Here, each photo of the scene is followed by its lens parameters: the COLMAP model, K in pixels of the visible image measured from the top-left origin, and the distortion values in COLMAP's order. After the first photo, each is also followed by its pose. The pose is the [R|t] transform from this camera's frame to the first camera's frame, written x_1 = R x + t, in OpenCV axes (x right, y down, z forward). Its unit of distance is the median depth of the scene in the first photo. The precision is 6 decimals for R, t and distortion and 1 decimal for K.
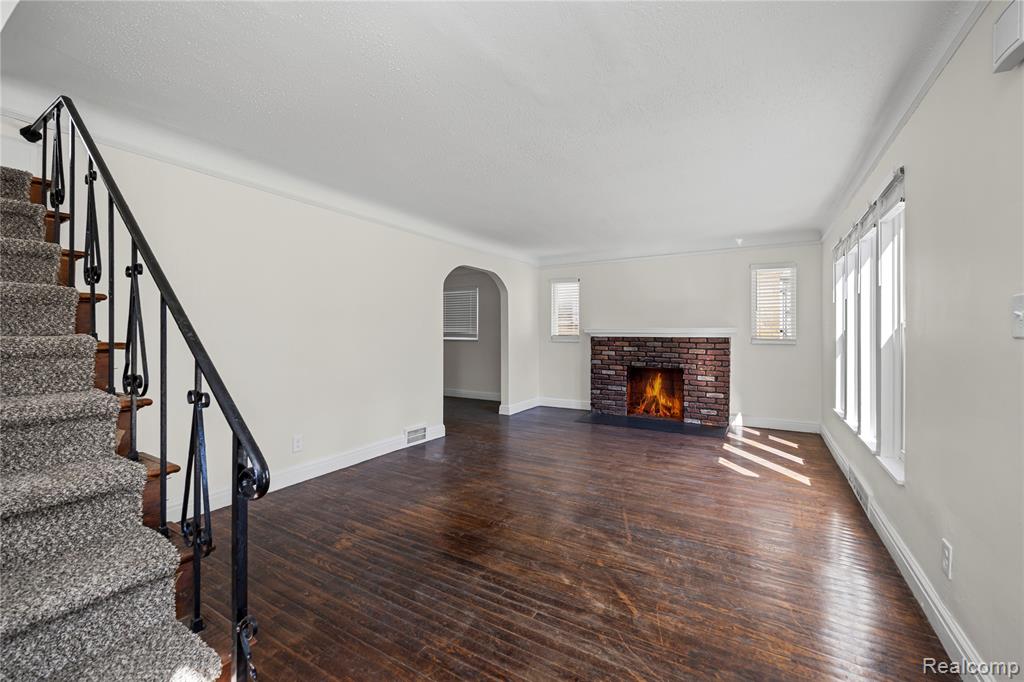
lens RADIAL K [[418.8, 0, 509.0], [0, 418.8, 332.5], [0, 0, 1]] dist [0.000313, -0.000357]
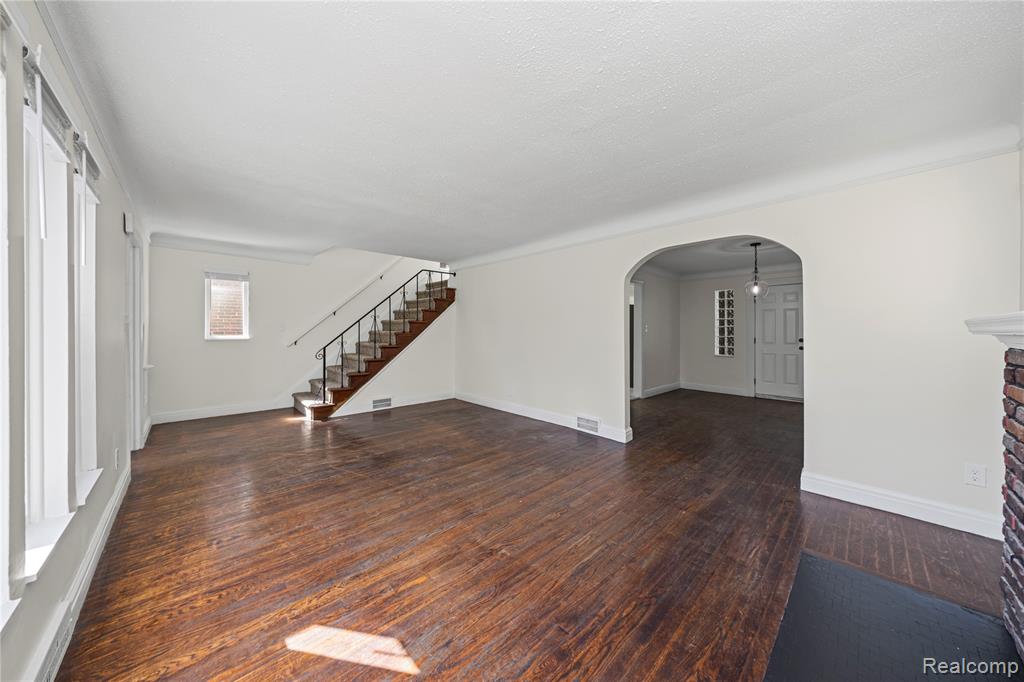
lens RADIAL K [[347.5, 0, 507.6], [0, 347.5, 333.6], [0, 0, 1]] dist [0.000798, 0.000123]
pose [[-0.275728, 0.008978, -0.961194, 0.992939], [-0.006270, 0.999918, 0.011138, 0.001184], [0.961215, 0.009098, -0.275650, 1.475986]]
